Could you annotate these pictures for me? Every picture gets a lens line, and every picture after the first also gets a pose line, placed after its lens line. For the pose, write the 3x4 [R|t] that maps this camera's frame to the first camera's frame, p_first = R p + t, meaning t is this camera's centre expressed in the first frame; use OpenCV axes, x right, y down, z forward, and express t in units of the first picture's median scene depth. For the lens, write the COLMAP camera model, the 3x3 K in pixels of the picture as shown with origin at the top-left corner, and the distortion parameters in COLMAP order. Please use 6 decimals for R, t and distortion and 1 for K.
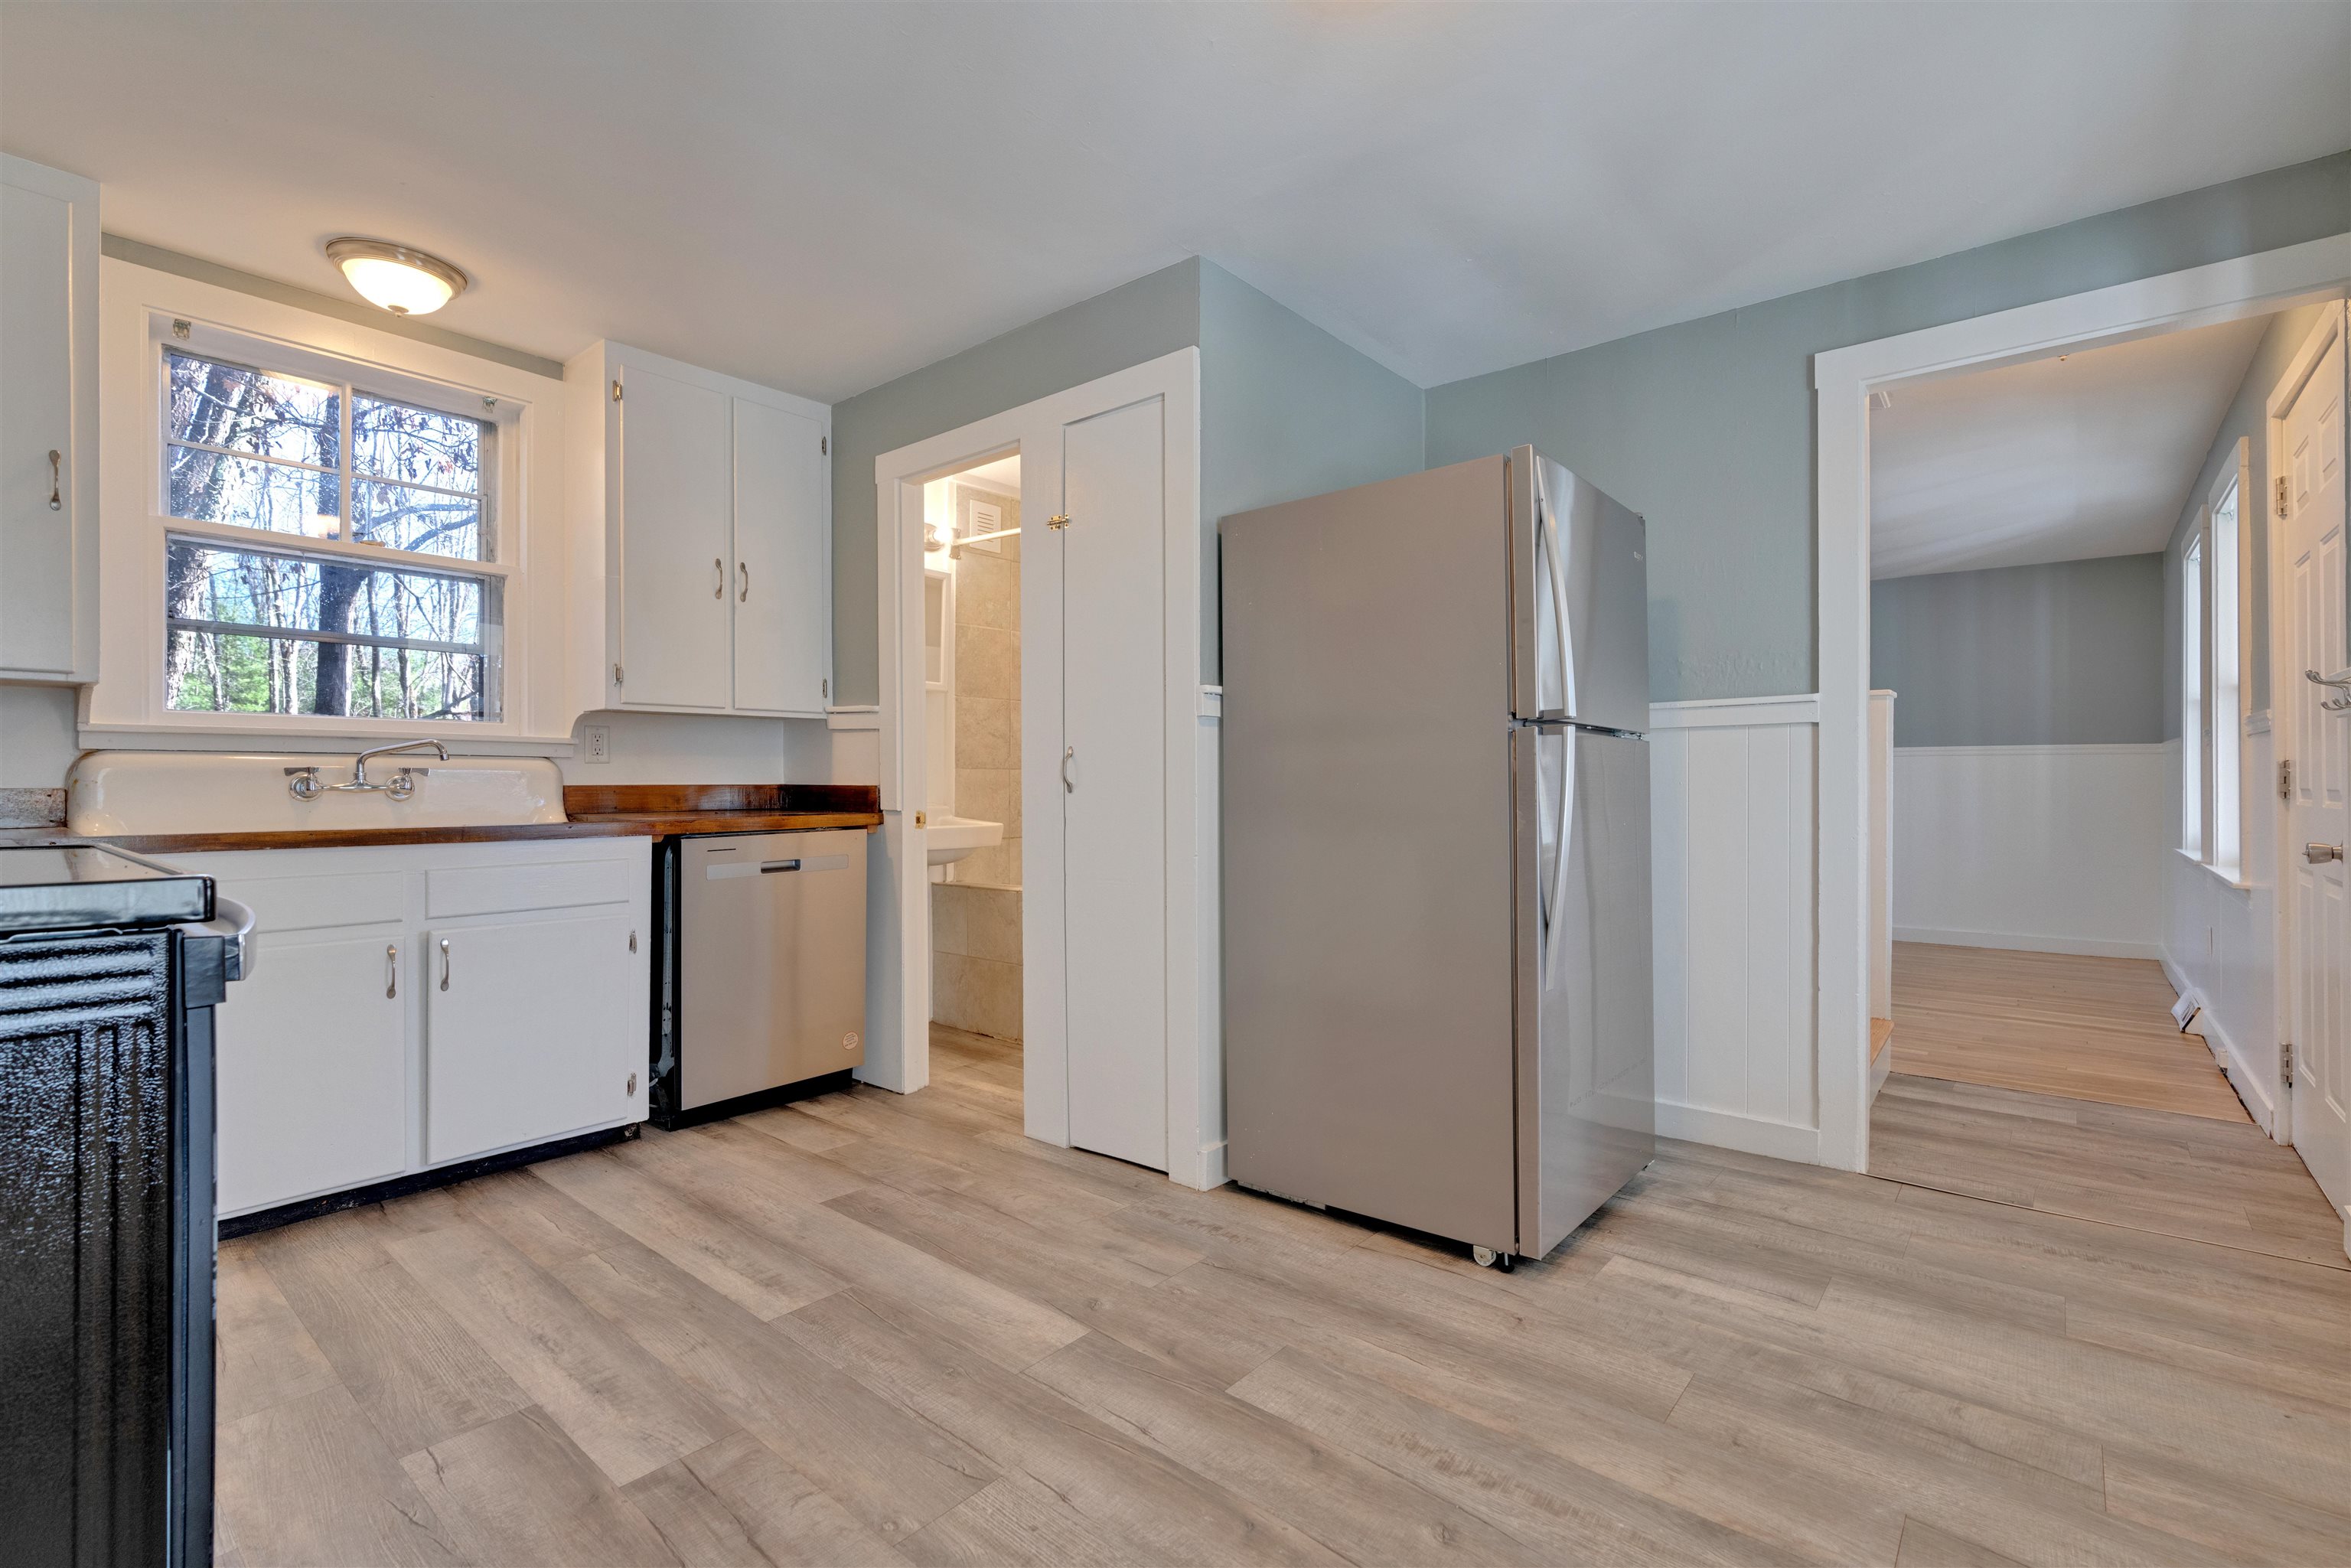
lens RADIAL K [[1051.8, 0, 1186.8], [0, 1051.8, 787.1], [0, 0, 1]] dist [-0.009805, 0.001068]
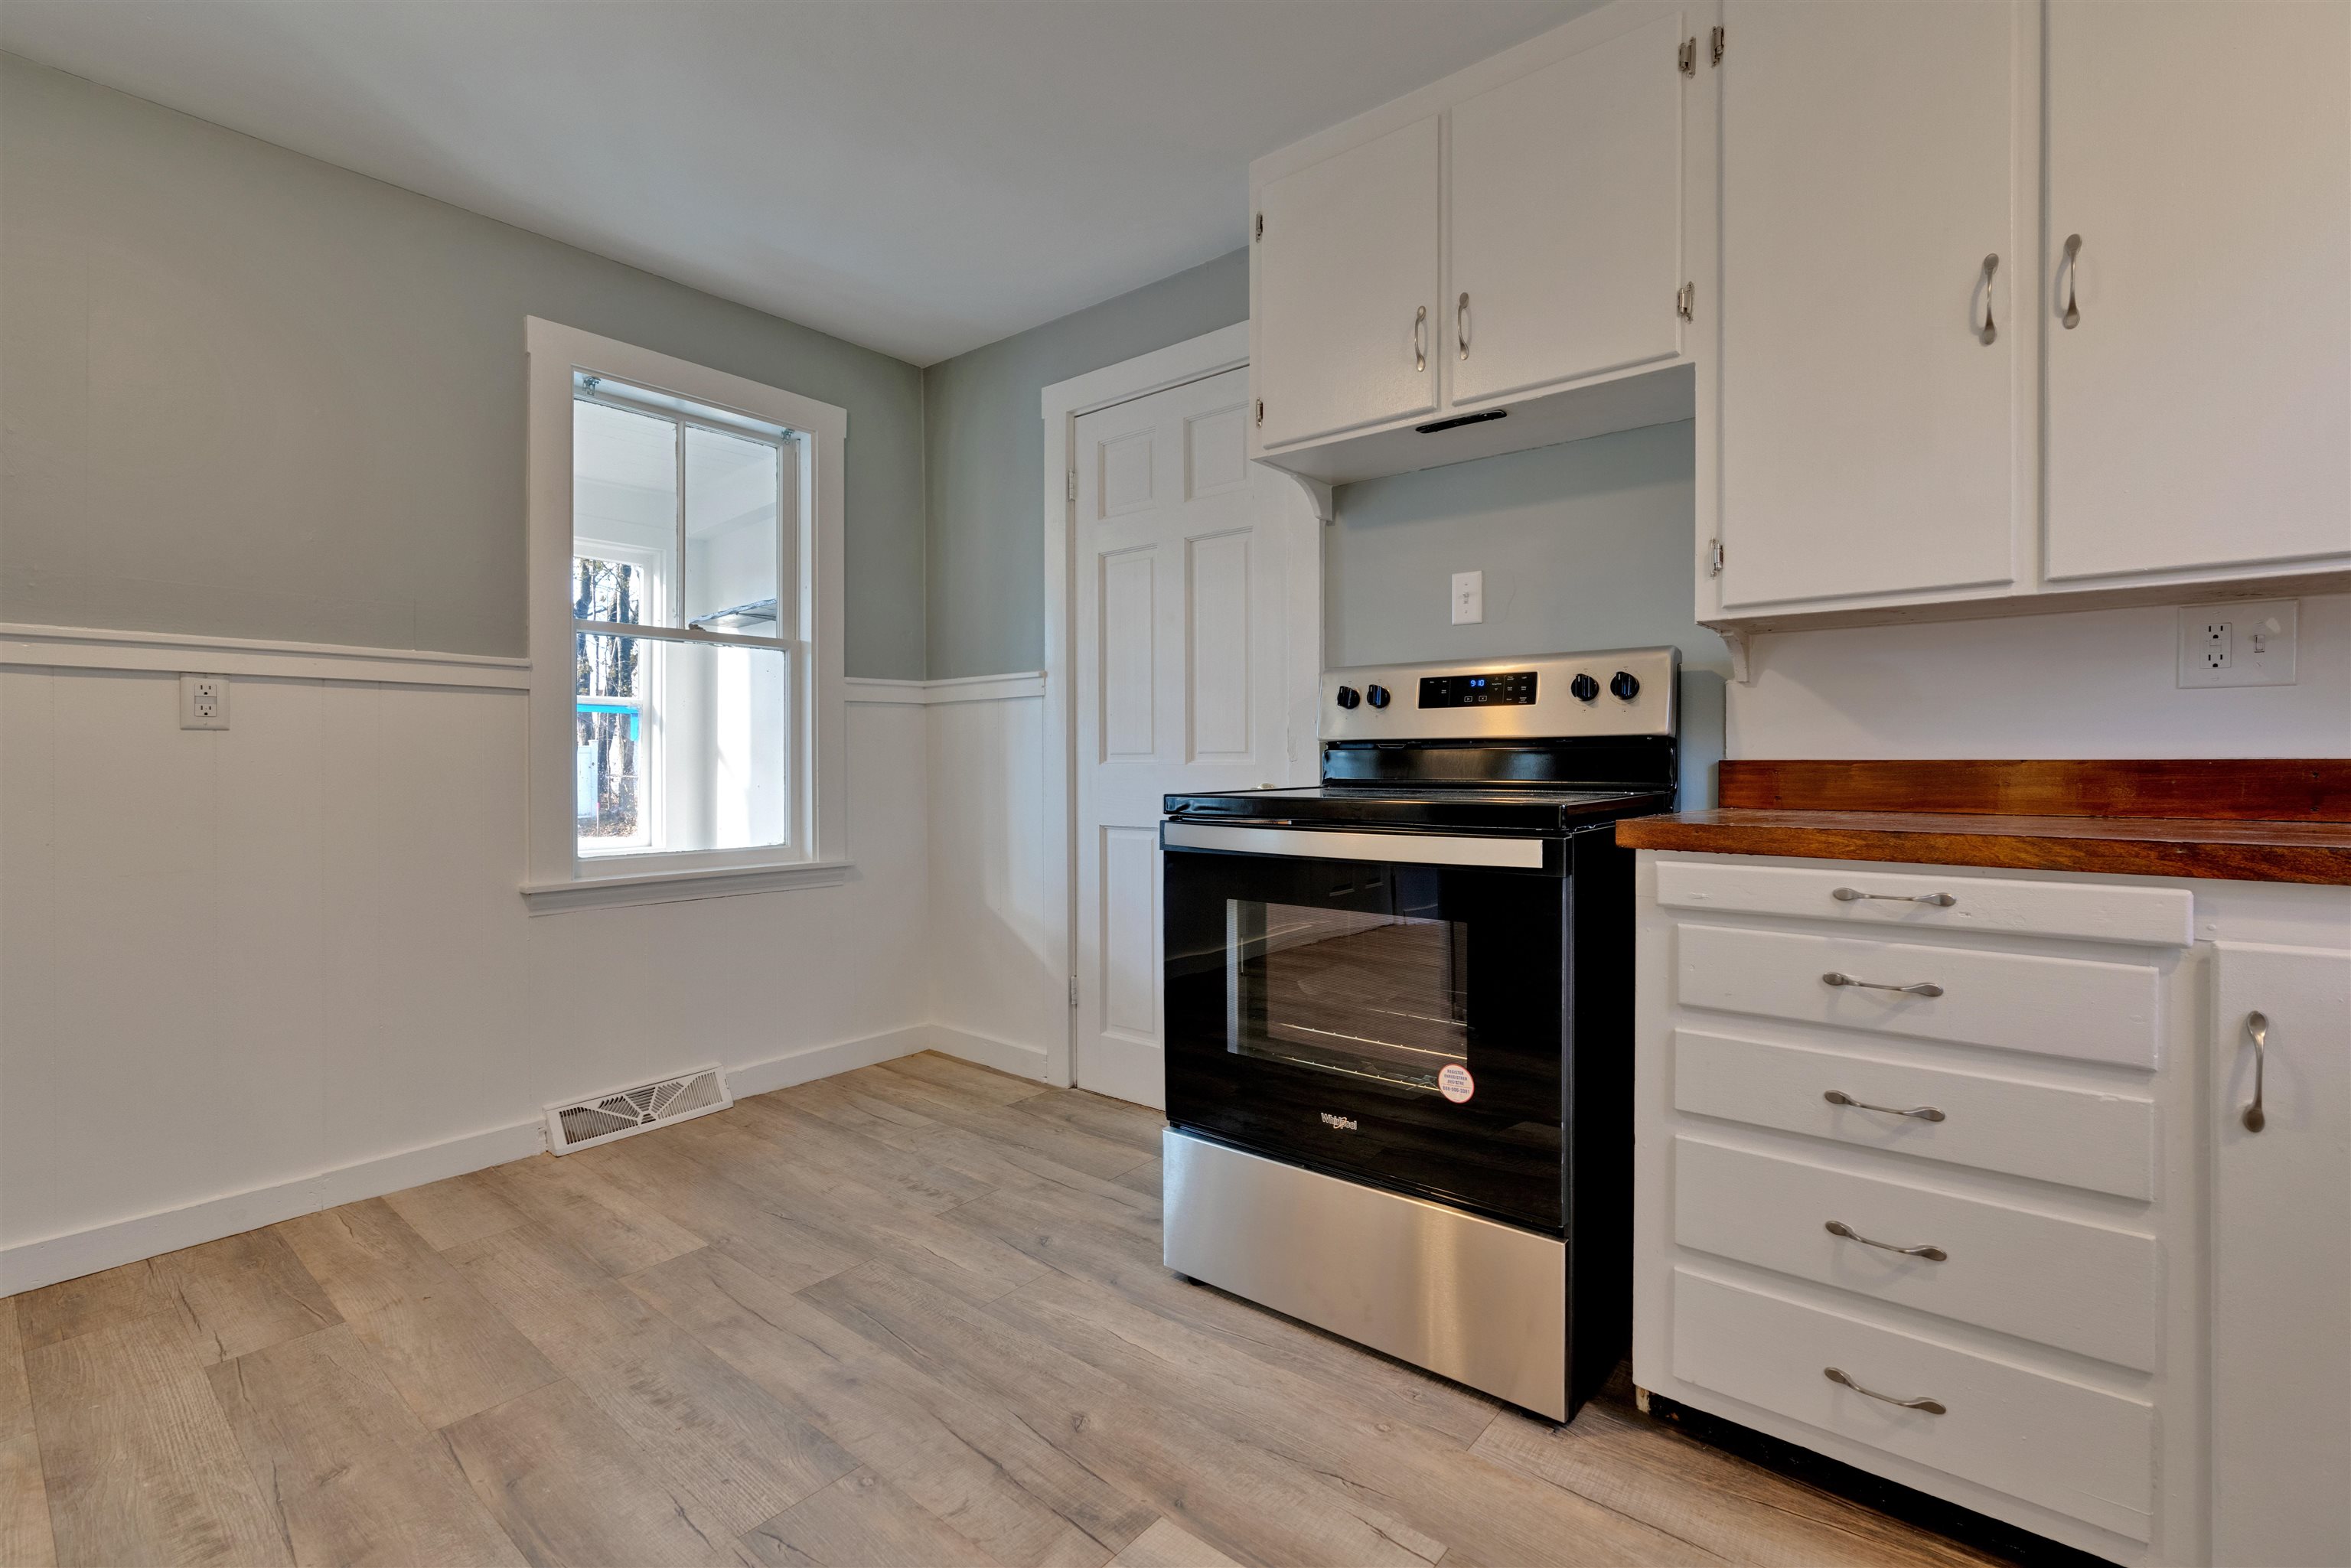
lens RADIAL K [[1052.6, 0, 1185.3], [0, 1052.6, 766.9], [0, 0, 1]] dist [-0.009413, 0.001392]
pose [[-0.999990, 0.001113, -0.004312, -0.389889], [0.001087, 0.999981, 0.006033, 0.004067], [0.004319, 0.006029, -0.999973, 1.332079]]
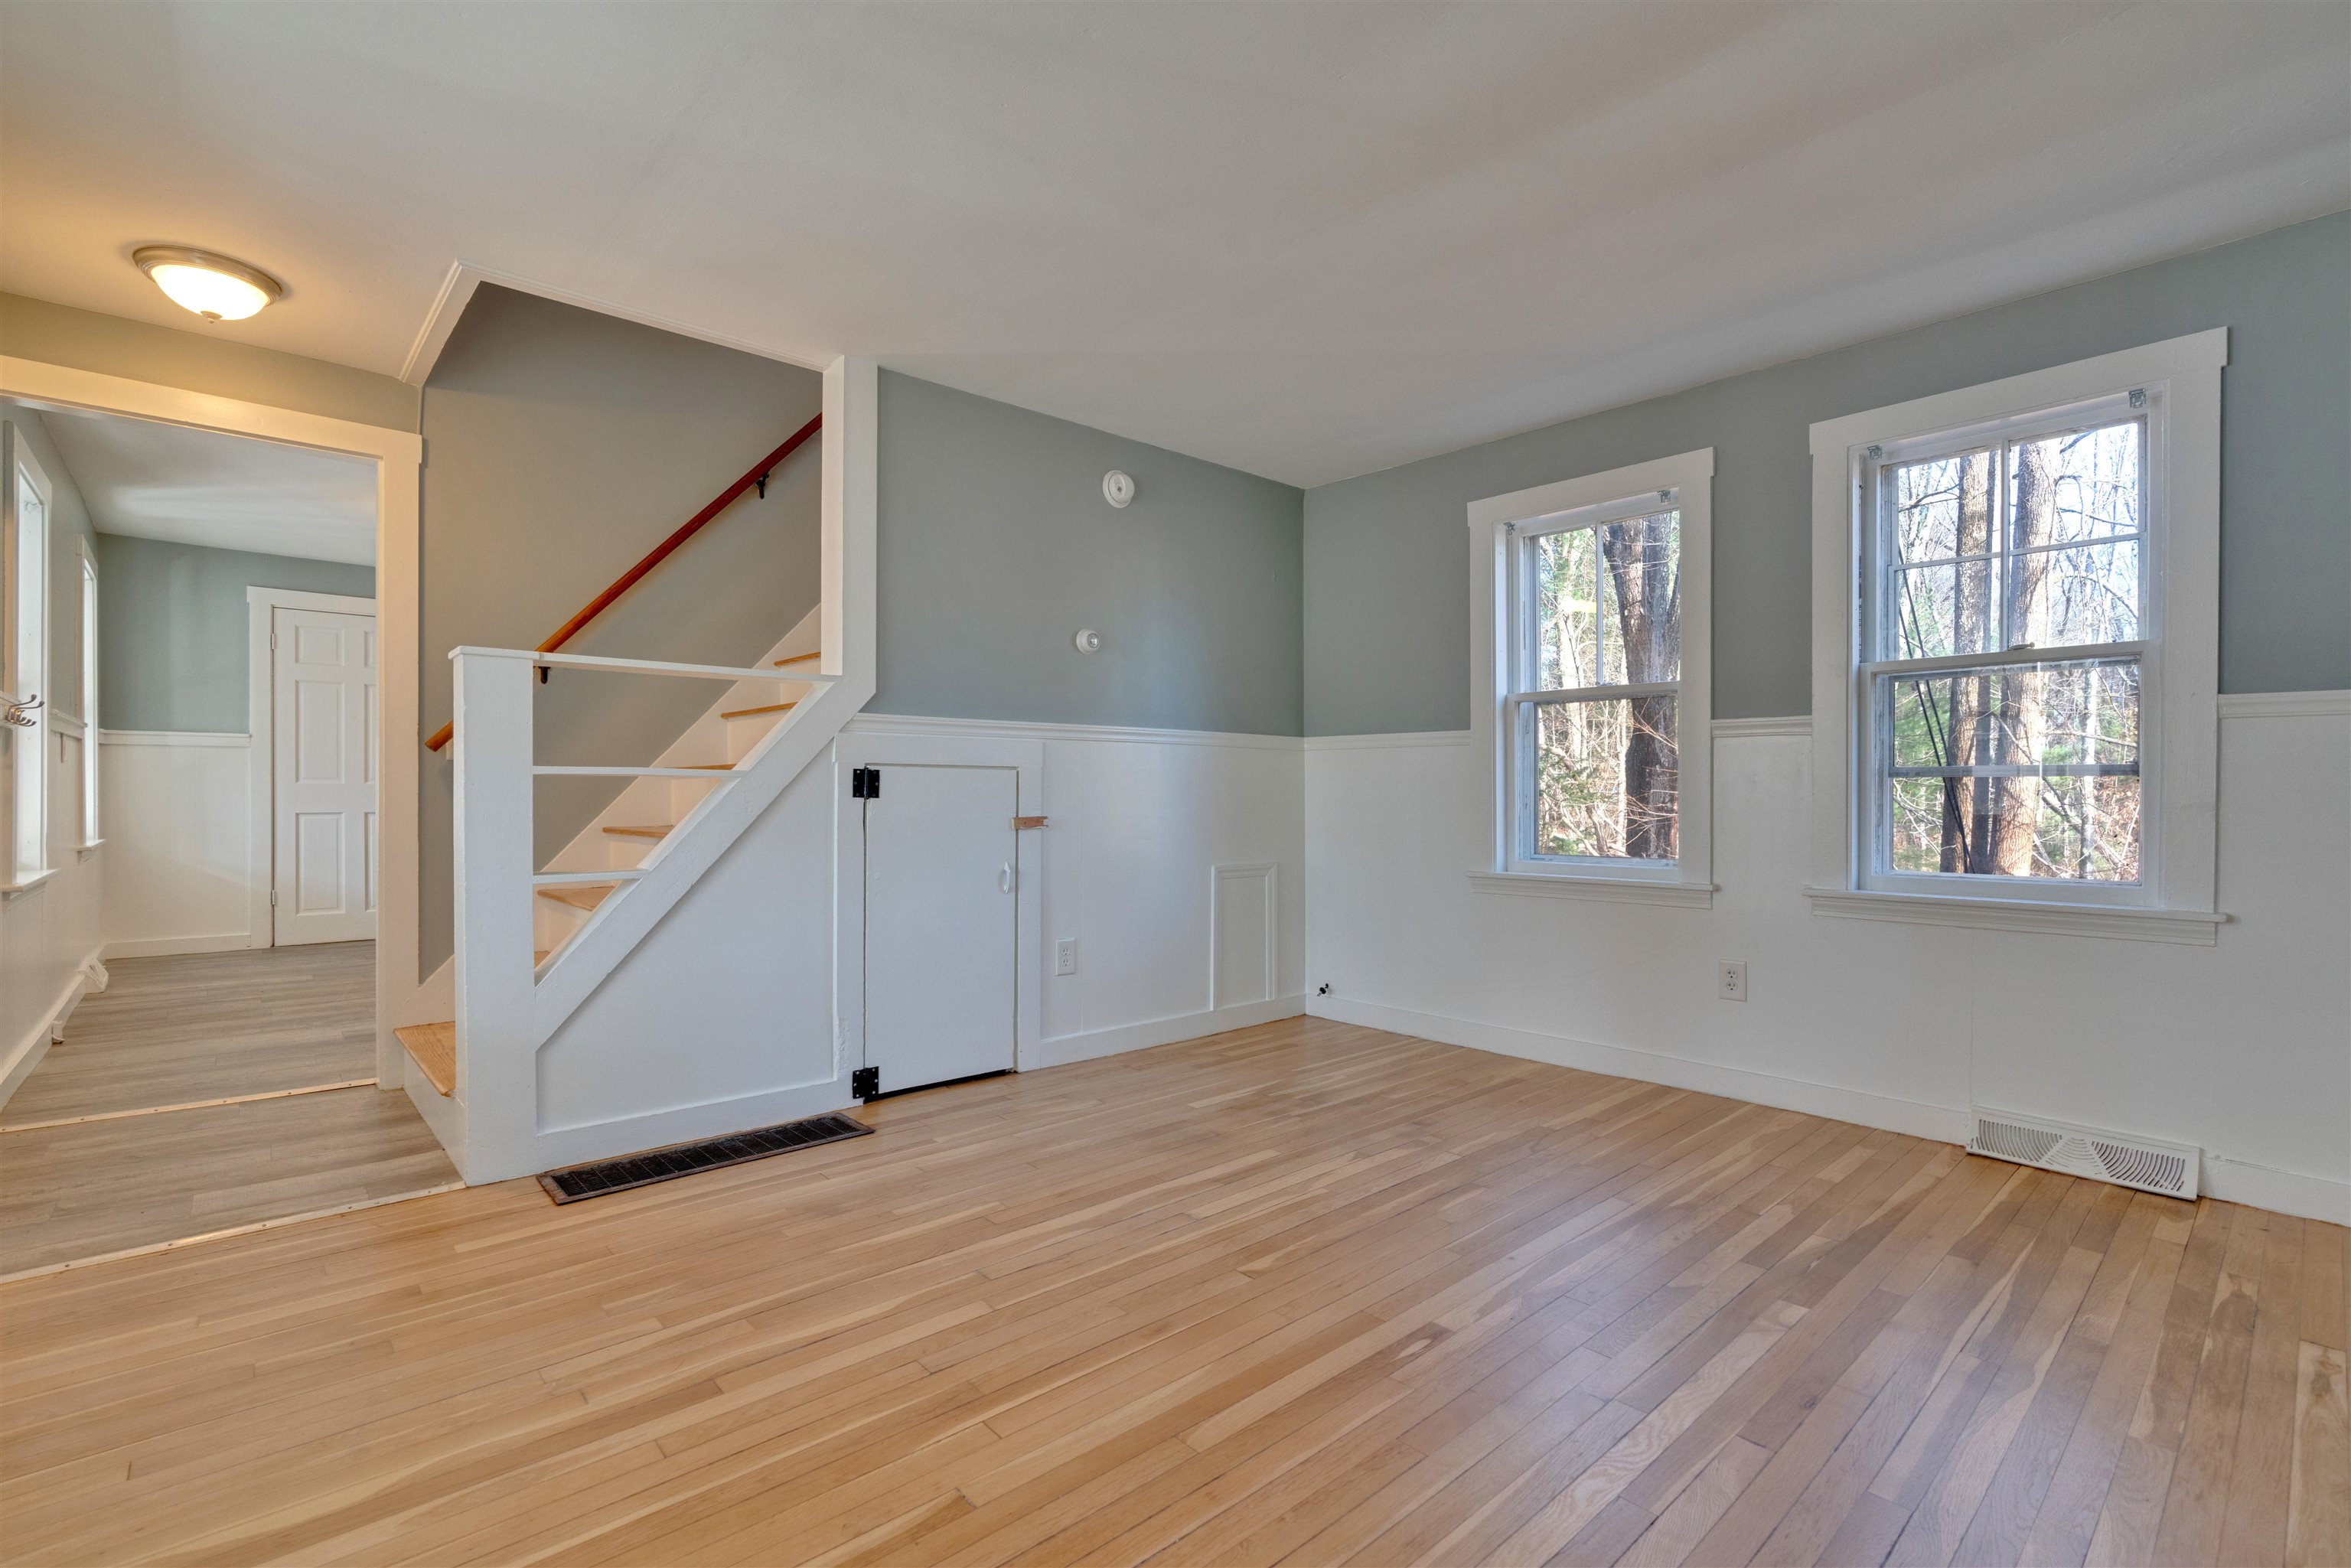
lens RADIAL K [[1051.8, 0, 1186.8], [0, 1051.8, 787.1], [0, 0, 1]] dist [-0.009805, 0.001068]
pose [[-0.132417, 0.001087, -0.991193, 2.279272], [-0.006141, 0.999979, 0.001917, -0.000379], [0.991175, 0.006341, -0.132408, 2.747134]]
